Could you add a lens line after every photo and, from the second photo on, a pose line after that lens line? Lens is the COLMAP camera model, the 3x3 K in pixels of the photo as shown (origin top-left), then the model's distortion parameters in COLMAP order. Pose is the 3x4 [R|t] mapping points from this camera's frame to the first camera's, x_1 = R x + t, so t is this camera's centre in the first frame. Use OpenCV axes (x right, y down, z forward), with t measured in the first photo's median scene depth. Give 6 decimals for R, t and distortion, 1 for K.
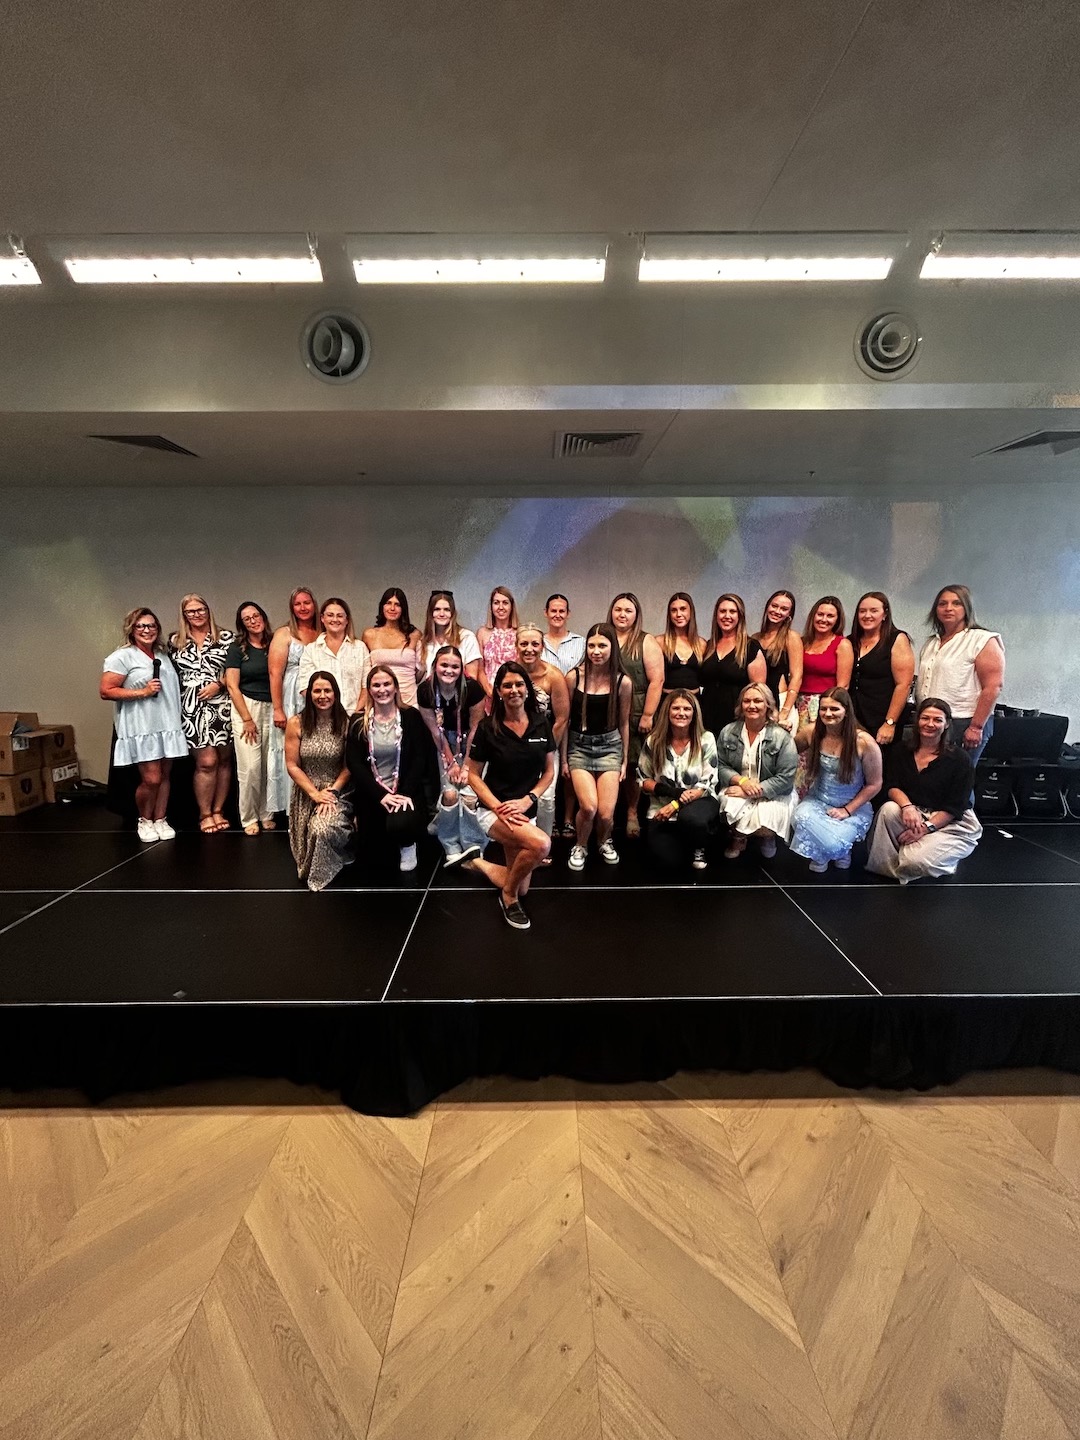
lens RADIAL K [[578.1, 0, 548.5], [0, 578.1, 717.8], [0, 0, 1]] dist [0.001294, 0.000279]
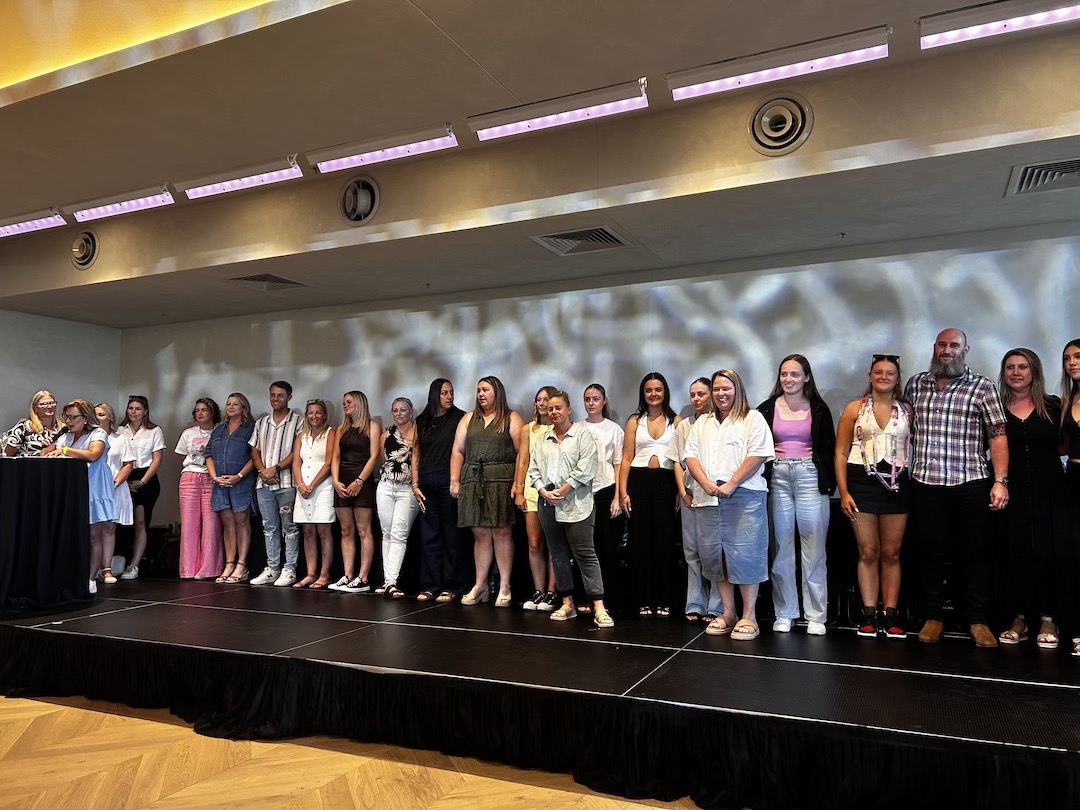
lens RADIAL K [[802.6, 0, 538.1], [0, 802.6, 402.9], [0, 0, 1]] dist [0.034731, -0.027127]
pose [[0.900170, -0.034104, -0.434202, 1.108101], [-0.067825, 0.973791, -0.217097, 0.285660], [0.430226, 0.224874, 0.874264, -0.511852]]
